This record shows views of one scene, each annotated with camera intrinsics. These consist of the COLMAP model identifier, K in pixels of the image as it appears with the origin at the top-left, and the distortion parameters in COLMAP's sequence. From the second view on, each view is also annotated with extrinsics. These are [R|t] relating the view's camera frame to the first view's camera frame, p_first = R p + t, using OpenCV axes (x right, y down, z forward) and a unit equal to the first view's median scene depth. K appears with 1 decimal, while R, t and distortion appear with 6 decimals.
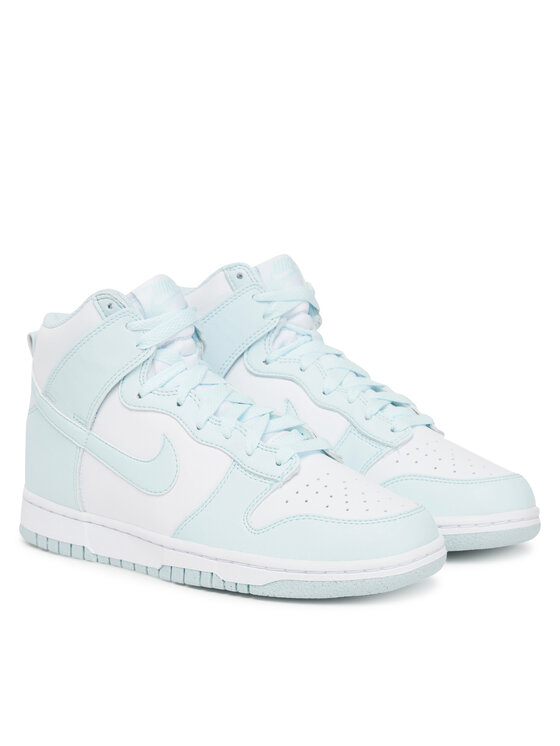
lens RADIAL K [[2196.8, 0, 280.0], [0, 2196.8, 373.0], [0, 0, 1]] dist [-0.078509, 0.129099]
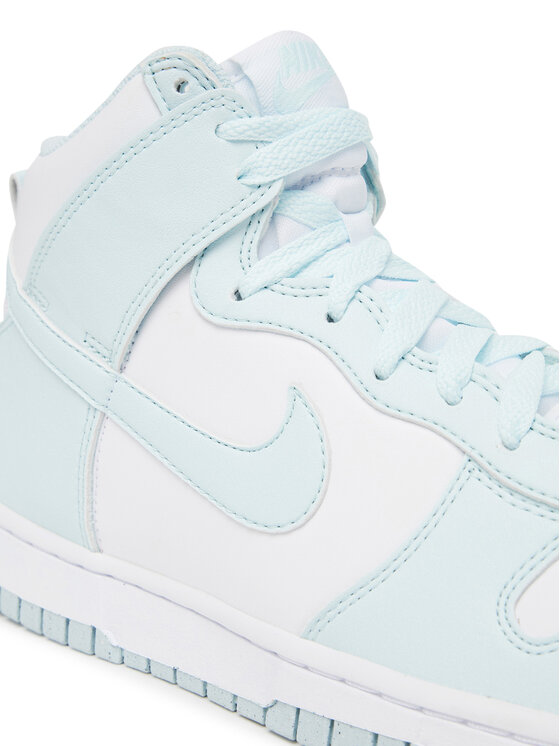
lens RADIAL K [[1427.0, 0, 280.0], [0, 1427.0, 373.0], [0, 0, 1]] dist [-0.123609, -0.141144]
pose [[0.998619, 0.052368, 0.004259, -0.056200], [-0.052337, 0.998603, -0.007235, 0.027133], [-0.004632, 0.007002, 0.999965, 0.721744]]
